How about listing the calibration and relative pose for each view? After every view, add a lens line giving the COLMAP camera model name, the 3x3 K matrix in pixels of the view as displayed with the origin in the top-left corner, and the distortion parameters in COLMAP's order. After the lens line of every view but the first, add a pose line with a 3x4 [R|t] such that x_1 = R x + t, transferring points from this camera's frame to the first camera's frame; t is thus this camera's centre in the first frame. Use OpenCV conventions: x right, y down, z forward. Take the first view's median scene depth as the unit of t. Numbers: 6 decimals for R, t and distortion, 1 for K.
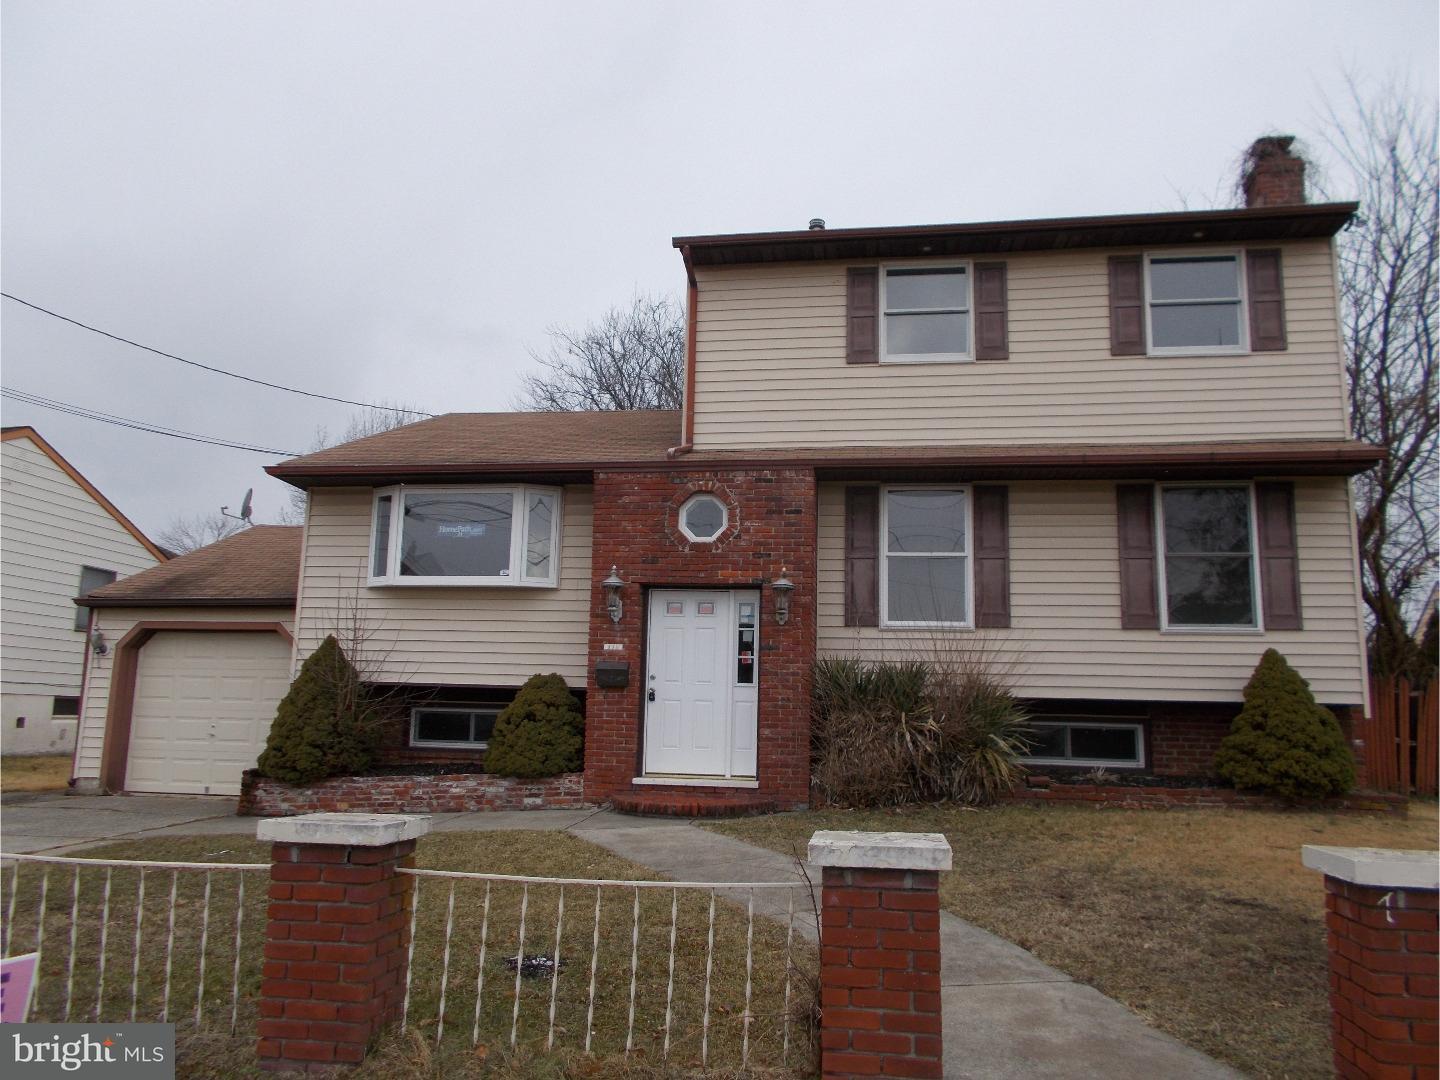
lens RADIAL K [[1101.2, 0, 720.0], [0, 1101.2, 540.0], [0, 0, 1]] dist [0.007351, 0.007653]
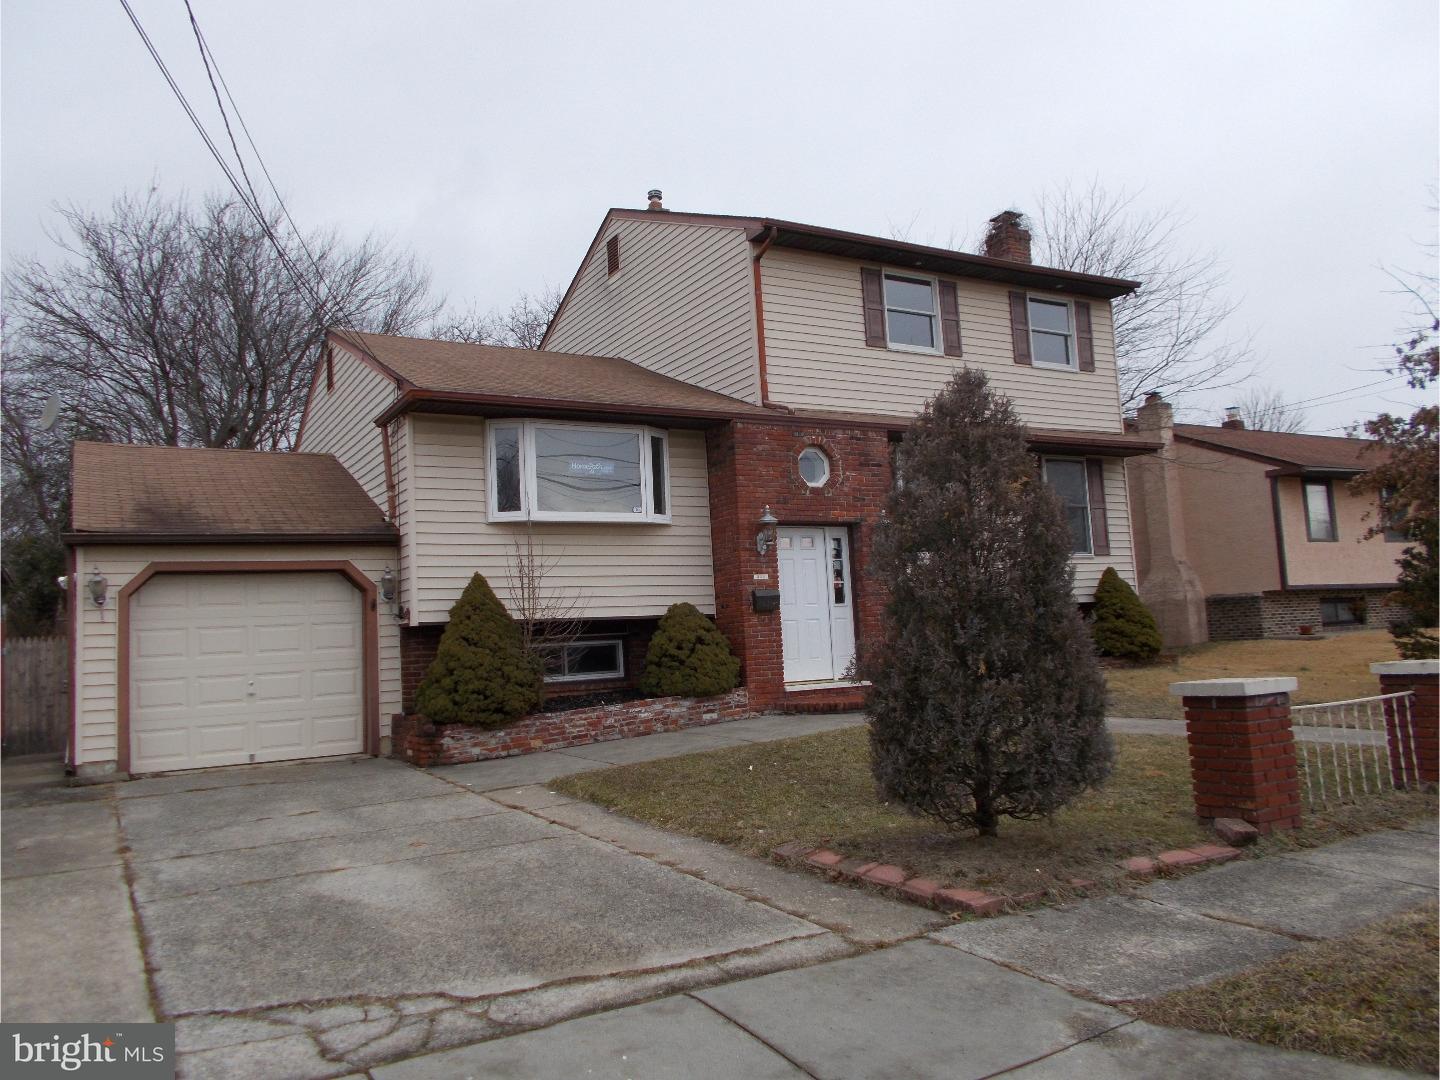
lens RADIAL K [[1101.2, 0, 720.0], [0, 1101.2, 540.0], [0, 0, 1]] dist [0.007351, 0.007653]
pose [[0.769557, -0.002832, 0.638571, -0.841957], [-0.036576, 0.998153, 0.048505, 0.004648], [-0.637529, -0.060684, 0.768033, 0.144936]]
